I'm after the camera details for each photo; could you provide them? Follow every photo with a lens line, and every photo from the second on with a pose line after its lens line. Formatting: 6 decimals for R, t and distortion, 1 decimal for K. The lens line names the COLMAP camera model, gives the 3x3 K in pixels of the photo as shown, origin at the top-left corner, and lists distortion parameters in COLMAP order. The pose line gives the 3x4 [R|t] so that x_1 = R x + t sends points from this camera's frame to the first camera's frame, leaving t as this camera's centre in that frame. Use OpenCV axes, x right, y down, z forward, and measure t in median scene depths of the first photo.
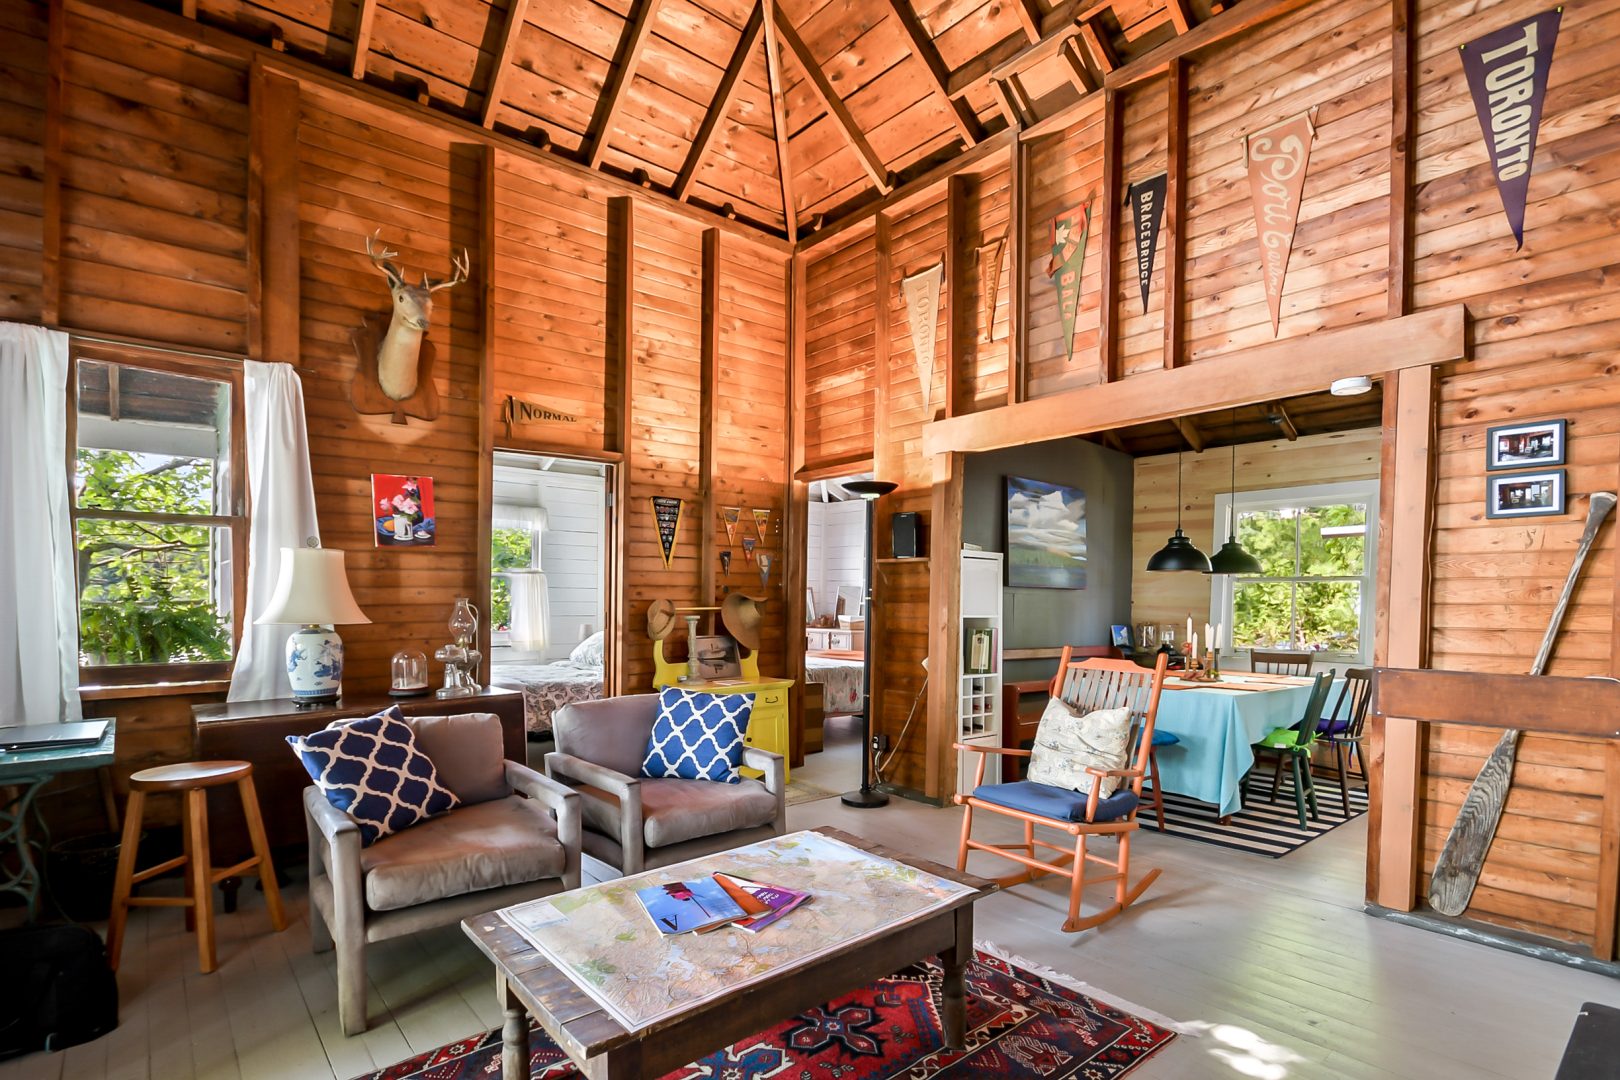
lens RADIAL K [[779.6, 0, 797.9], [0, 779.6, 618.9], [0, 0, 1]] dist [-0.005907, -0.000476]
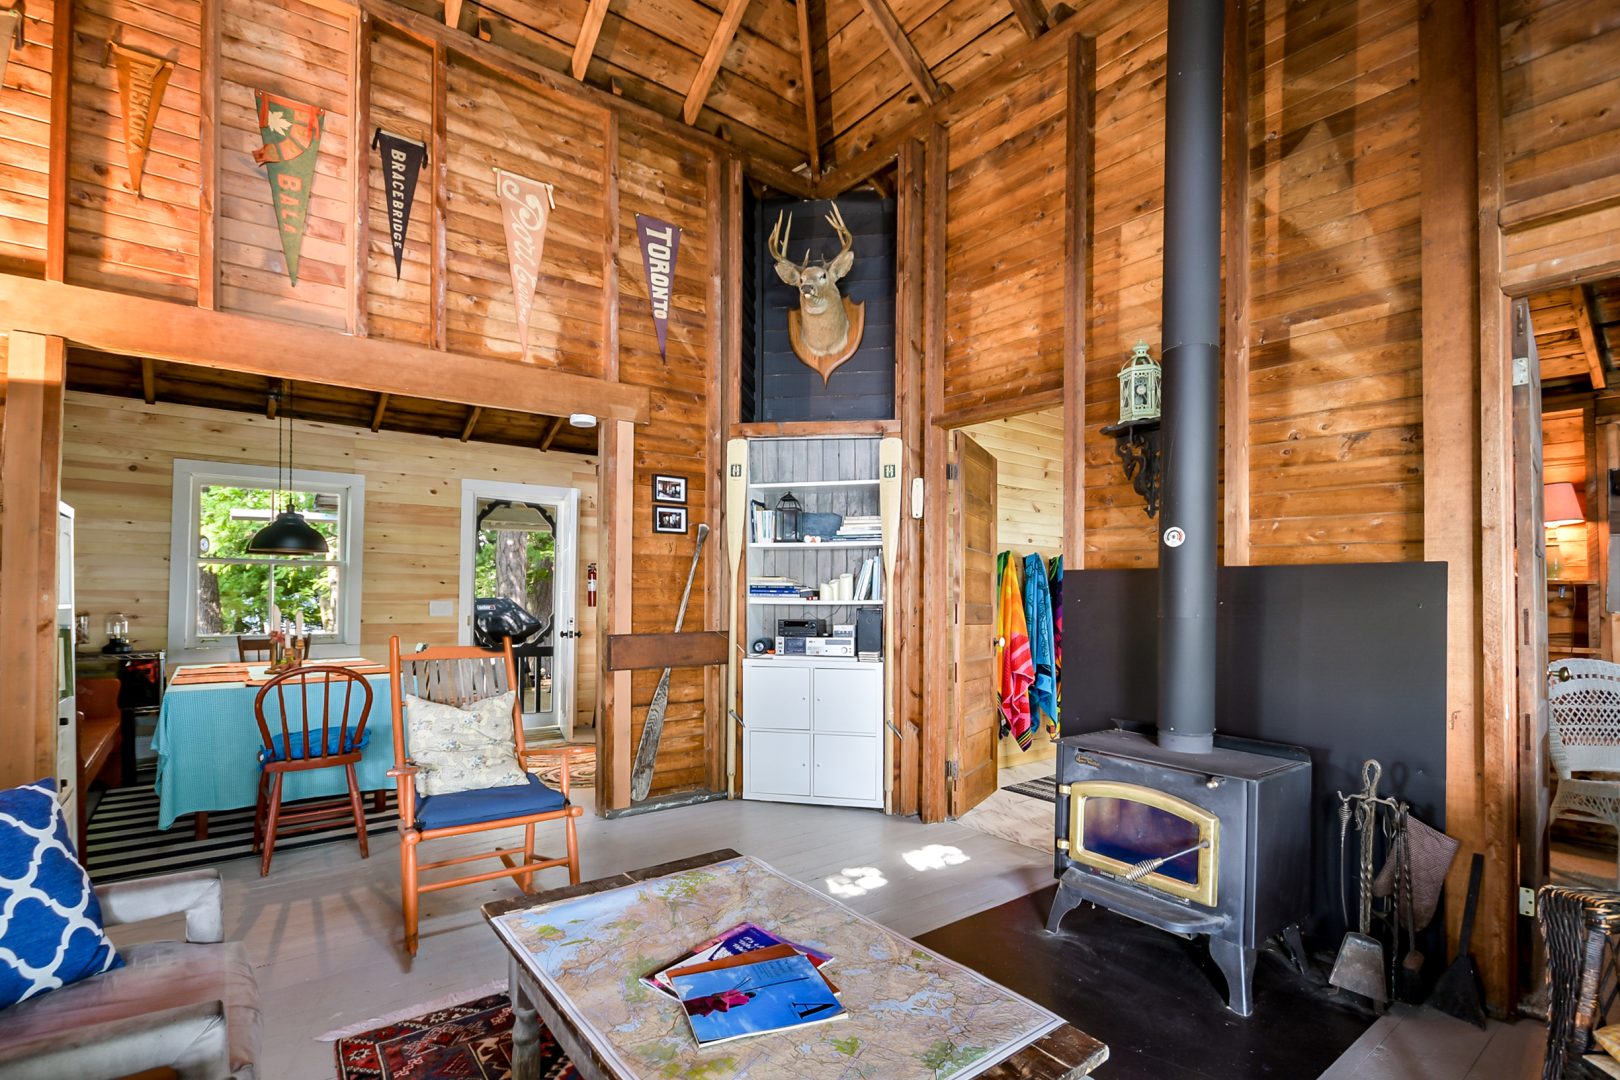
lens RADIAL K [[779.6, 0, 781.0], [0, 779.6, 586.7], [0, 0, 1]] dist [-0.005907, -0.000476]
pose [[0.042207, 0.002594, 0.999106, -0.641781], [0.016988, 0.999850, -0.003313, -0.013005], [-0.998964, 0.017112, 0.042157, 0.689454]]
